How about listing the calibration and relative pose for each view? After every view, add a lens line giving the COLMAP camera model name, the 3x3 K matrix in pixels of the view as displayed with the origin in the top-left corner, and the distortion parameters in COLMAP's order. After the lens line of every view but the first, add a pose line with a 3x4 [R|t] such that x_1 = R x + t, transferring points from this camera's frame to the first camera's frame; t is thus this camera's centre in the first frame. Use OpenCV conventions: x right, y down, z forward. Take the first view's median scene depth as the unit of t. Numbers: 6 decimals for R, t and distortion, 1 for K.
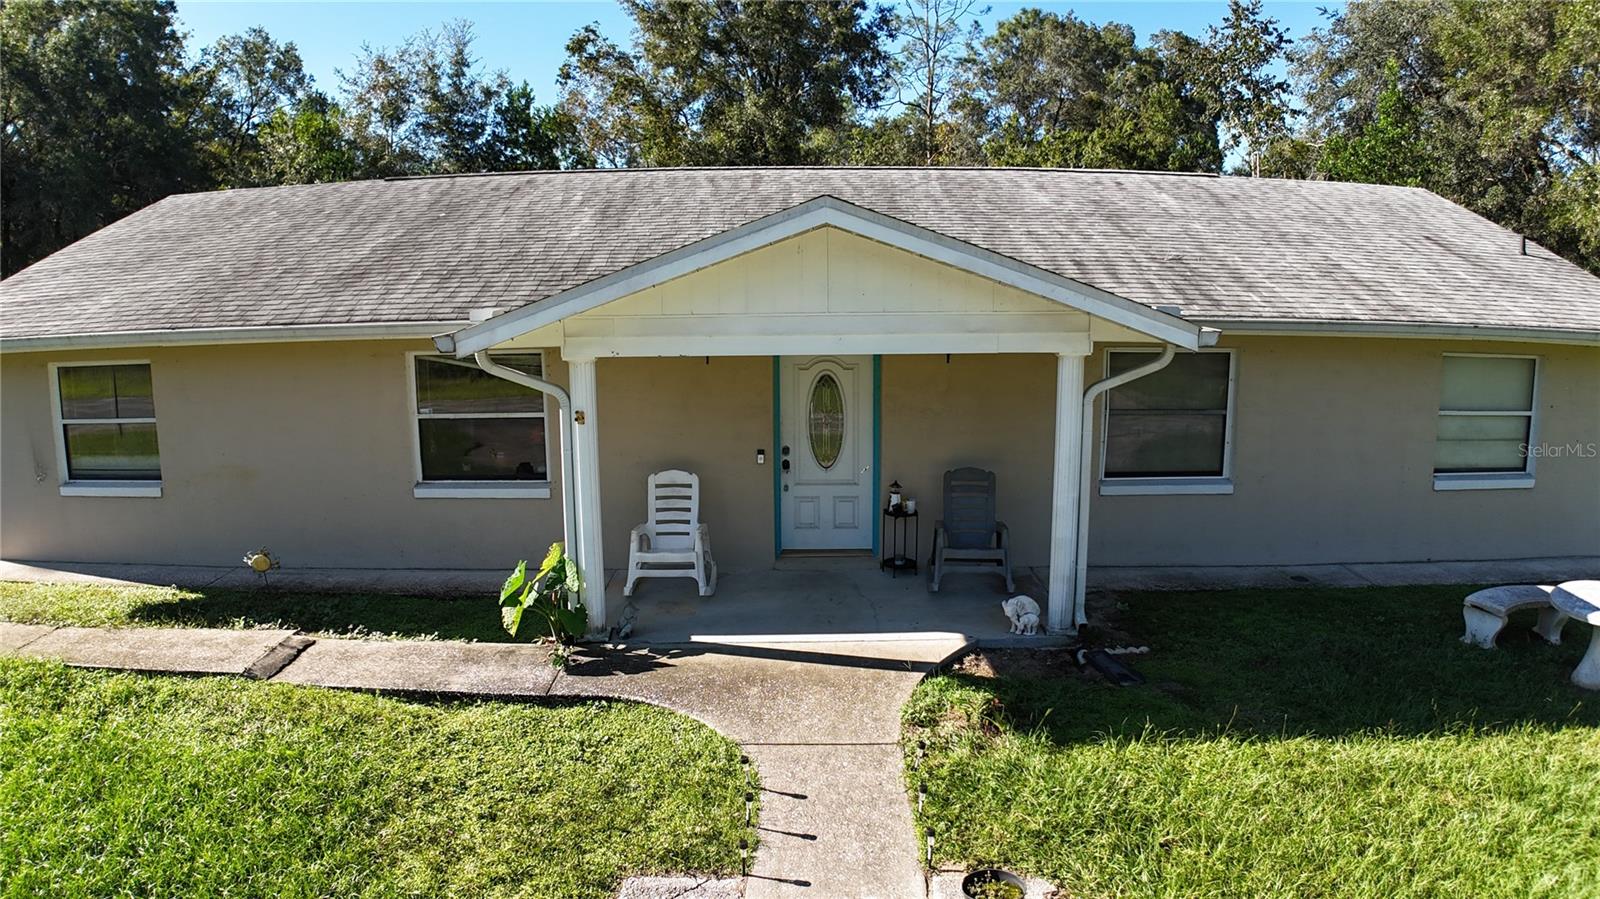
lens RADIAL K [[986.1, 0, 794.8], [0, 986.1, 442.2], [0, 0, 1]] dist [-0.188398, 0.023304]
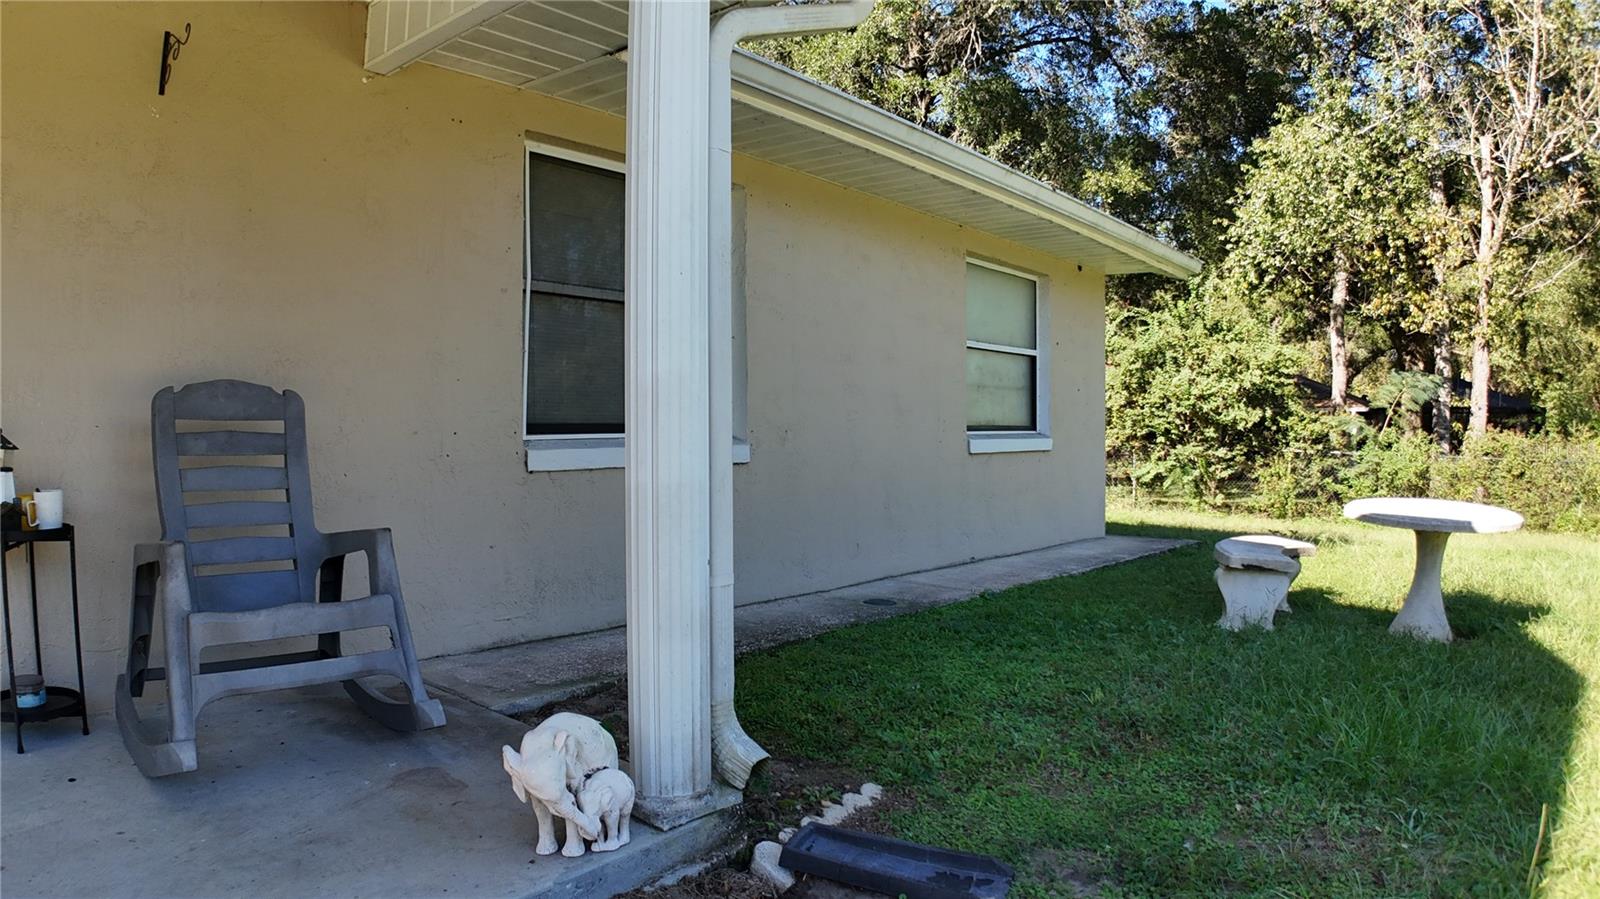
lens RADIAL K [[1009.0, 0, 800.0], [0, 1009.0, 449.5], [0, 0, 1]] dist [-0.188563, 0.025444]
pose [[0.617396, -0.011901, 0.786562, 0.046519], [0.118665, 0.989853, -0.078167, 0.095430], [-0.777650, 0.141598, 0.612544, 0.647530]]
